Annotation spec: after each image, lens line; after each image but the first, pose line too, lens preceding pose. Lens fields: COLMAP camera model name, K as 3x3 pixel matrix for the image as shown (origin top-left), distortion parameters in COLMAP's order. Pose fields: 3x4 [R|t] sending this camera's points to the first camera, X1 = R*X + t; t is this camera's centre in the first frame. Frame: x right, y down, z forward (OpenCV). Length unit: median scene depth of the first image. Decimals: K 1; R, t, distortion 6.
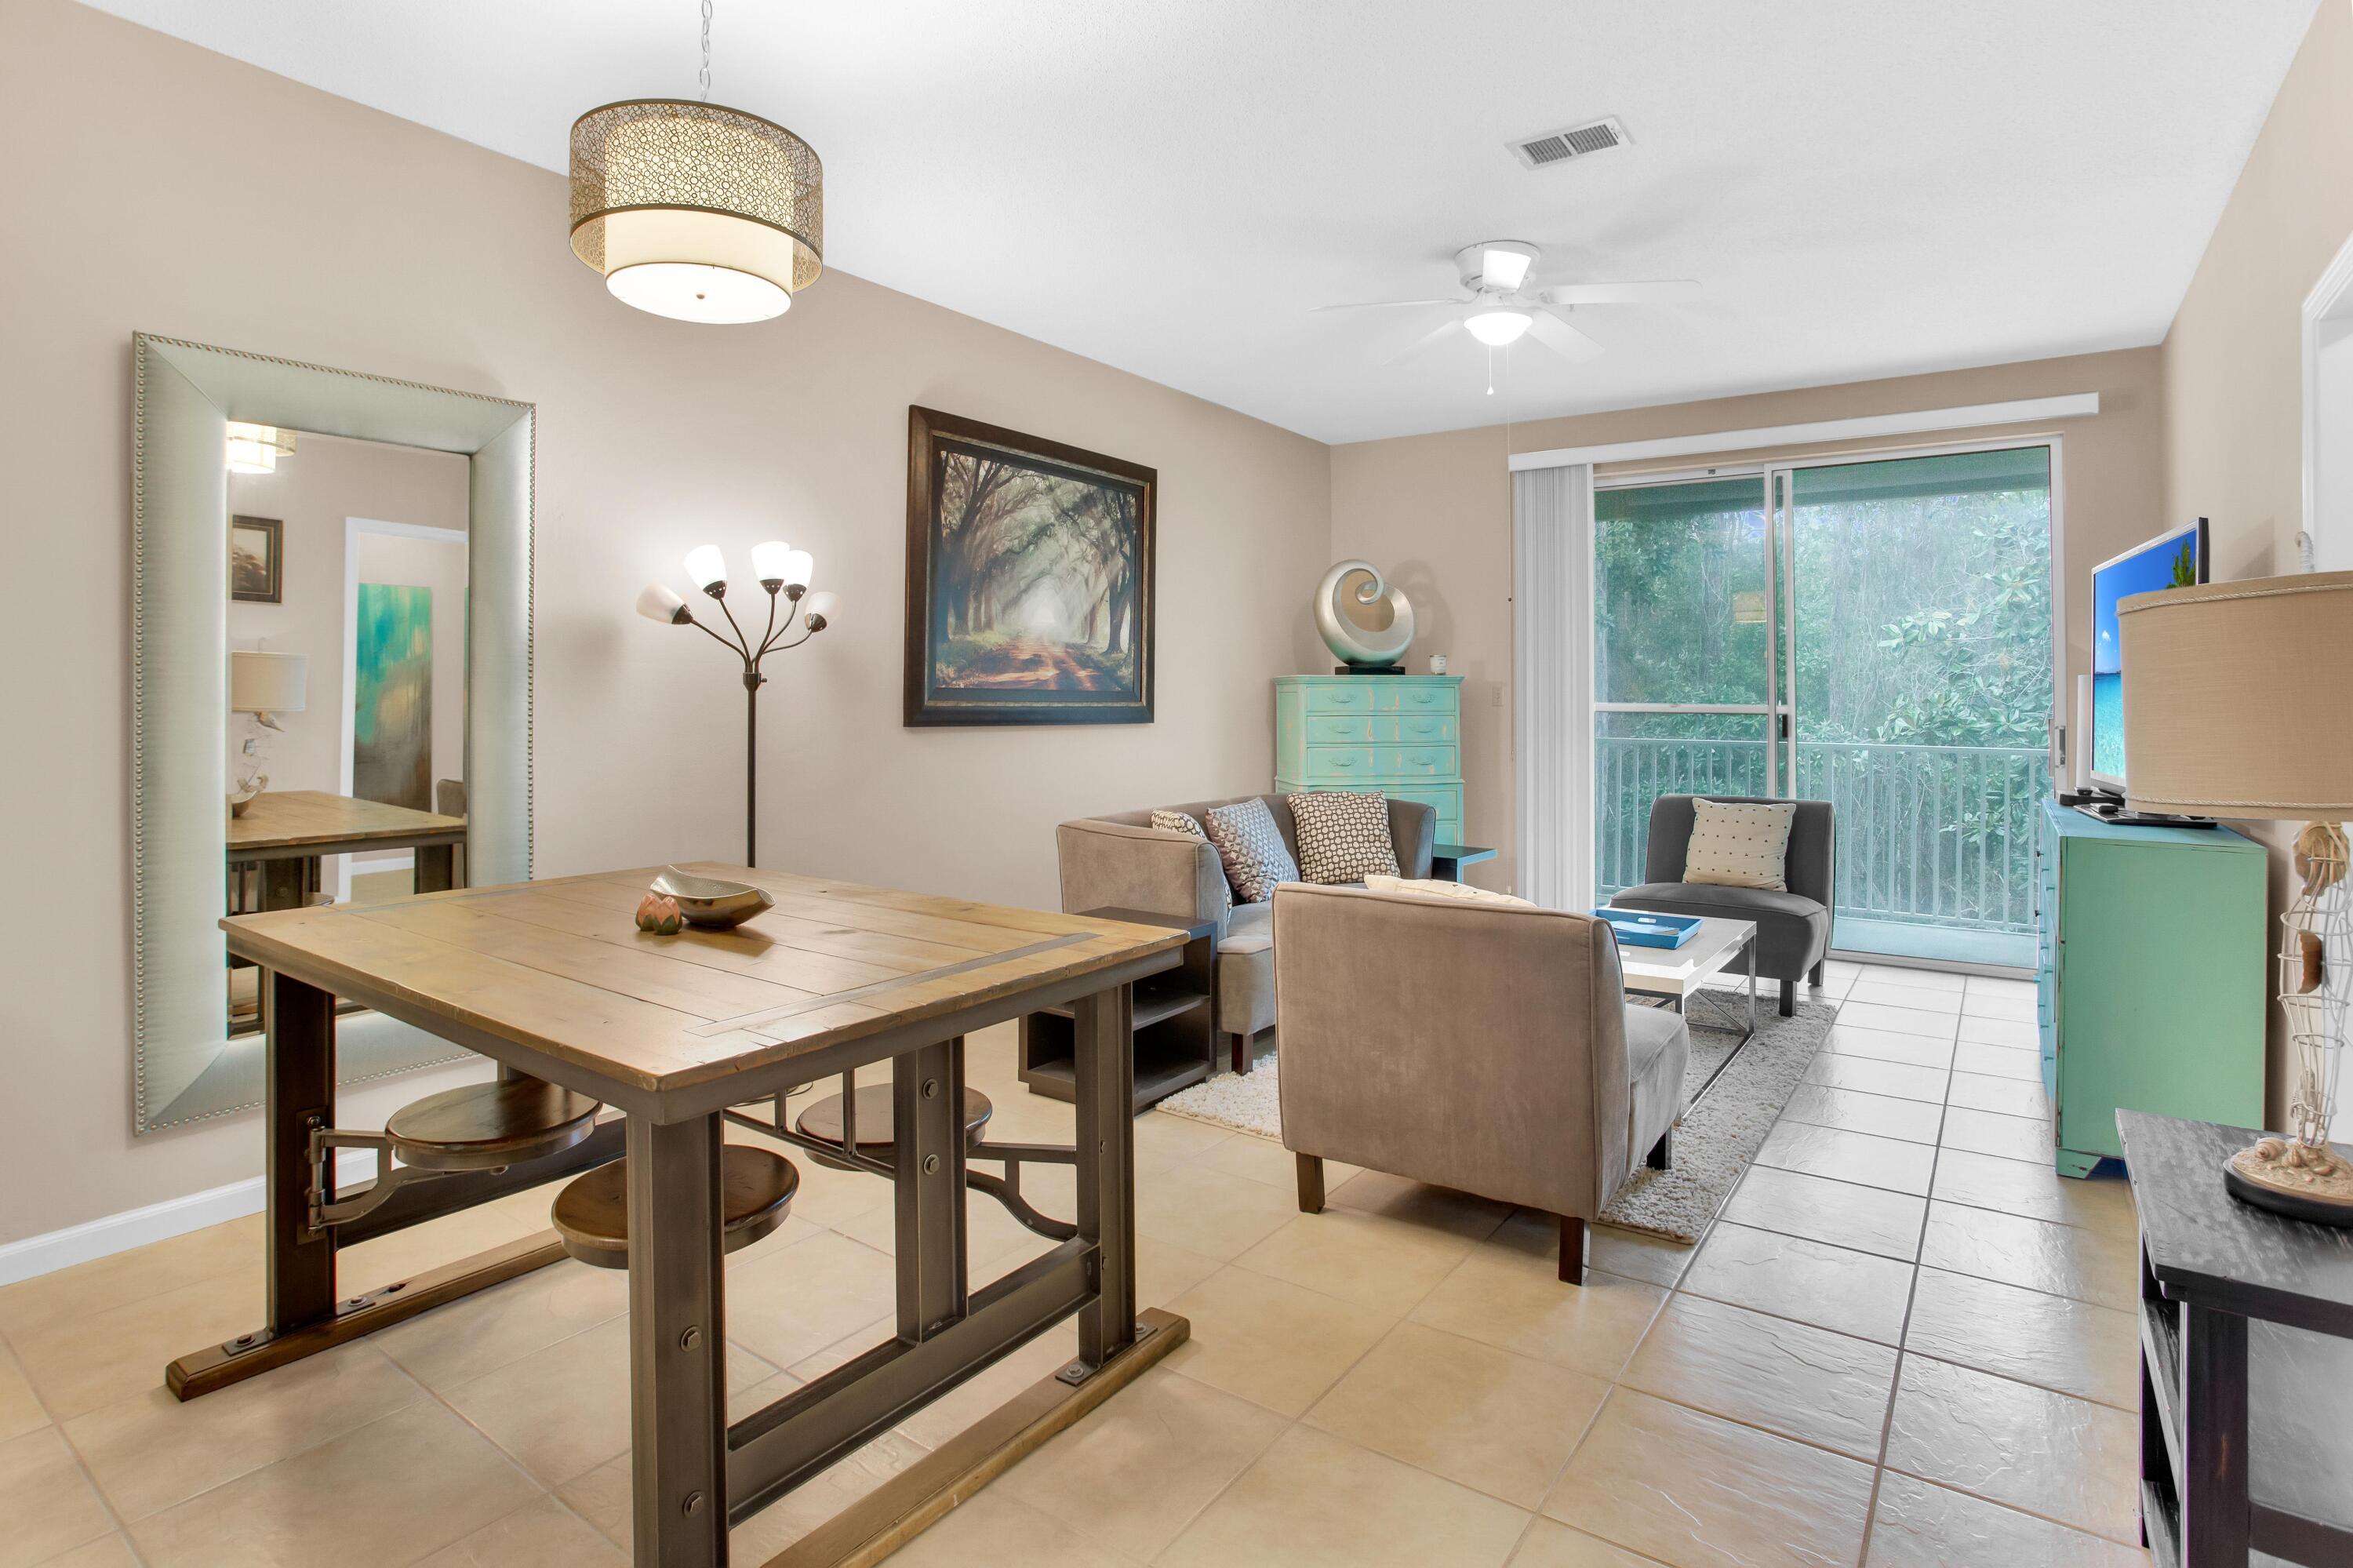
lens RADIAL K [[1197.7, 0, 1205.8], [0, 1197.7, 724.6], [0, 0, 1]] dist [-0.001780, -0.000045]
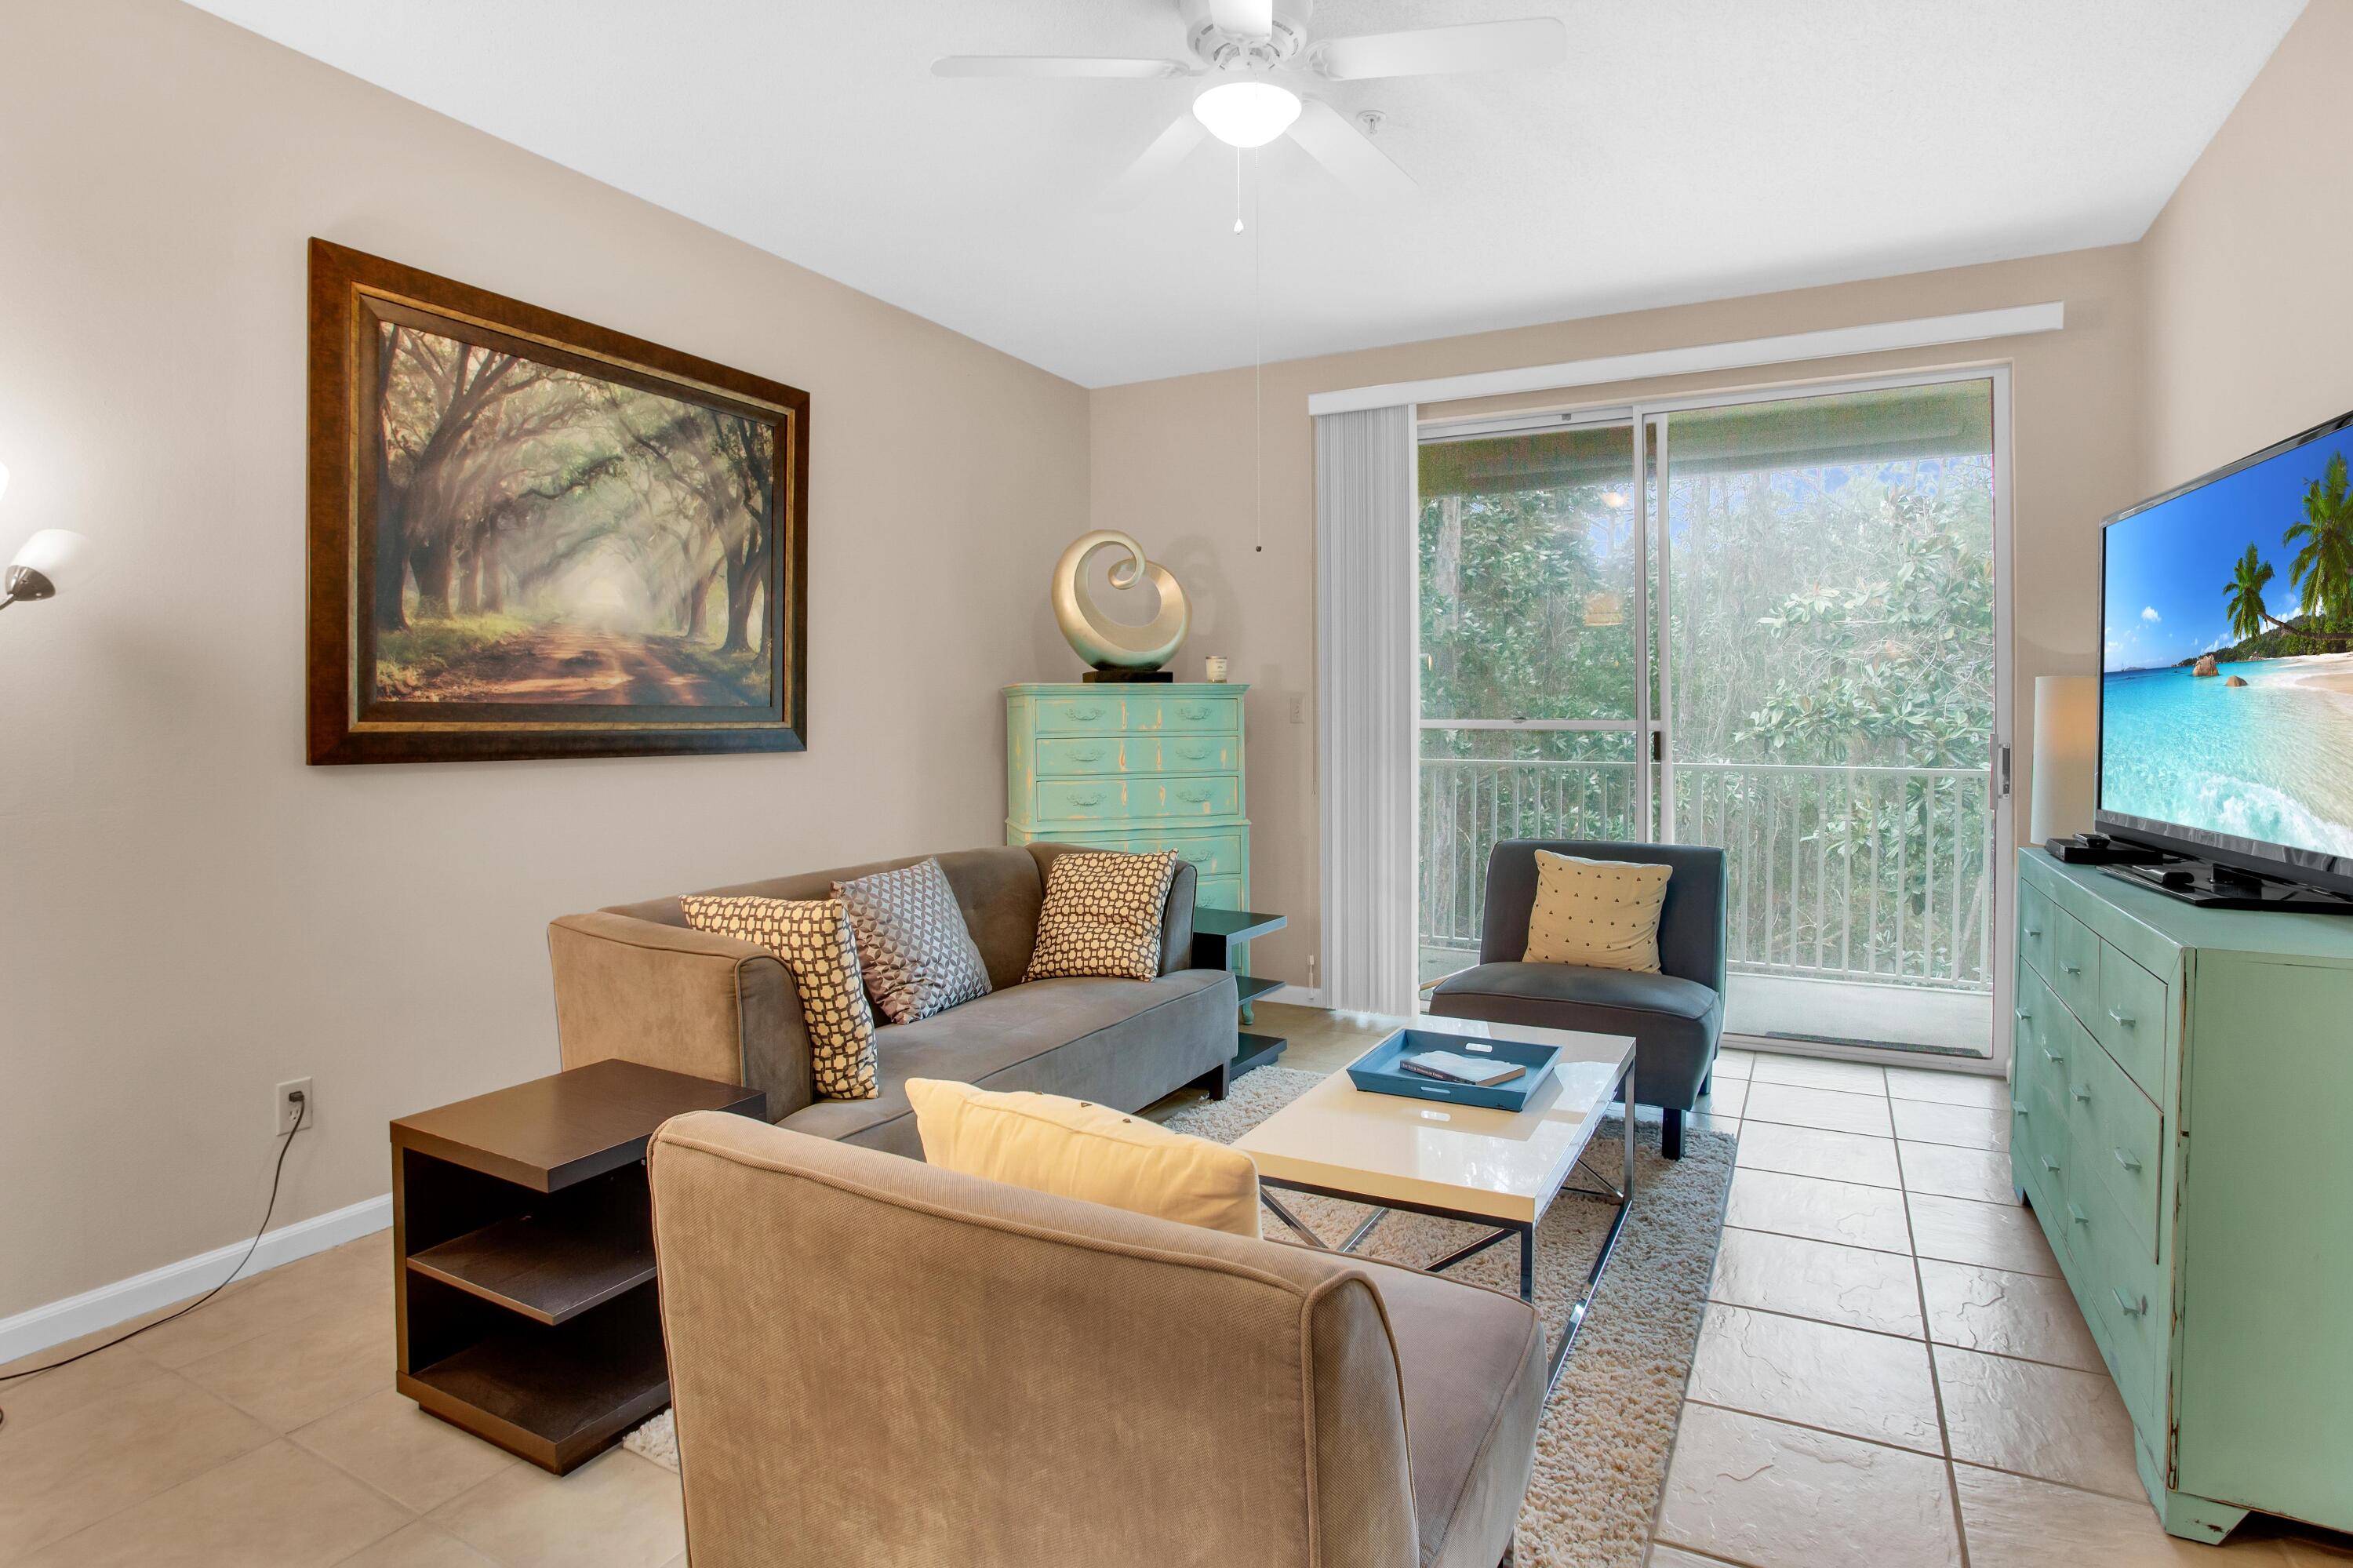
lens RADIAL K [[1128.8, 0, 1176.5], [0, 1128.8, 784.0], [0, 0, 1]] dist [0.010561, 0.000190]
pose [[0.996797, -0.013753, 0.078781, 0.129283], [0.010910, 0.999278, 0.036407, -0.004102], [-0.079225, -0.035431, 0.996227, 0.332082]]
